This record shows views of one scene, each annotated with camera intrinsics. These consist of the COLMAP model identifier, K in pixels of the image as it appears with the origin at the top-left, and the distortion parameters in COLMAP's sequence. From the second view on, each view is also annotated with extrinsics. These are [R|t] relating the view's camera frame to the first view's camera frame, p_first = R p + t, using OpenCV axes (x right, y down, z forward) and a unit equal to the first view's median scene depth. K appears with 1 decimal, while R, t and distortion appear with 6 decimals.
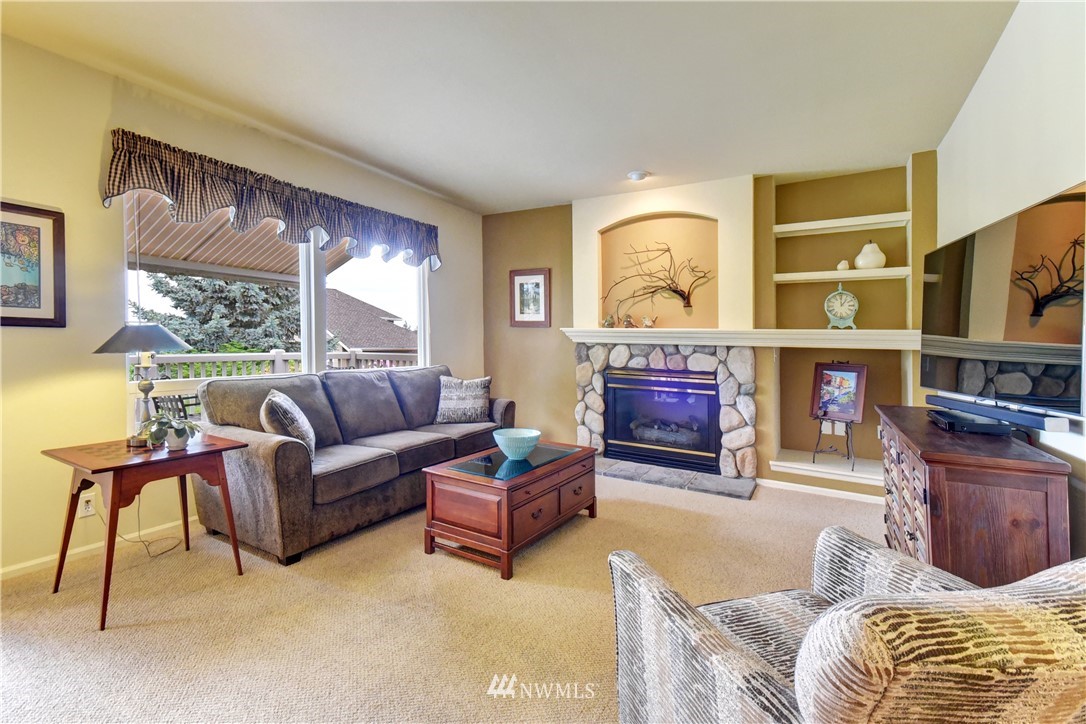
lens RADIAL K [[475.3, 0, 540.7], [0, 475.3, 334.4], [0, 0, 1]] dist [0.003674, 0.000430]
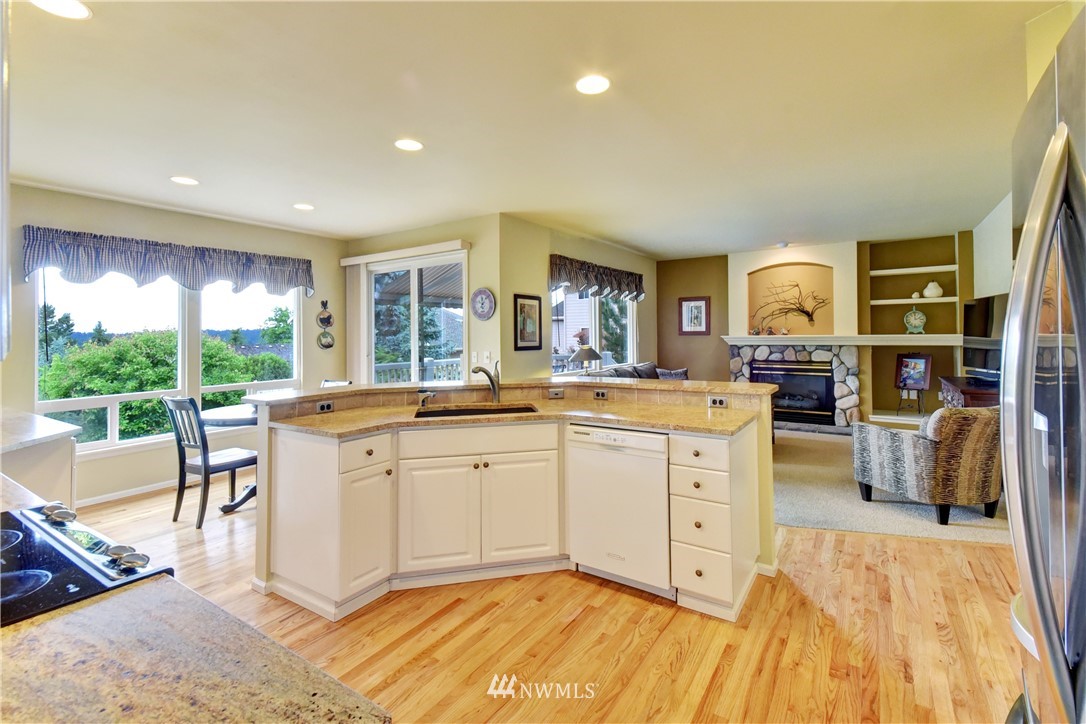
lens RADIAL K [[472.3, 0, 540.0], [0, 472.3, 340.0], [0, 0, 1]] dist [0.000739, -0.000172]
pose [[0.996712, -0.032044, -0.074415, -0.501012], [0.033851, 0.999159, 0.023153, -0.064759], [0.073610, -0.025596, 0.996959, -0.673646]]
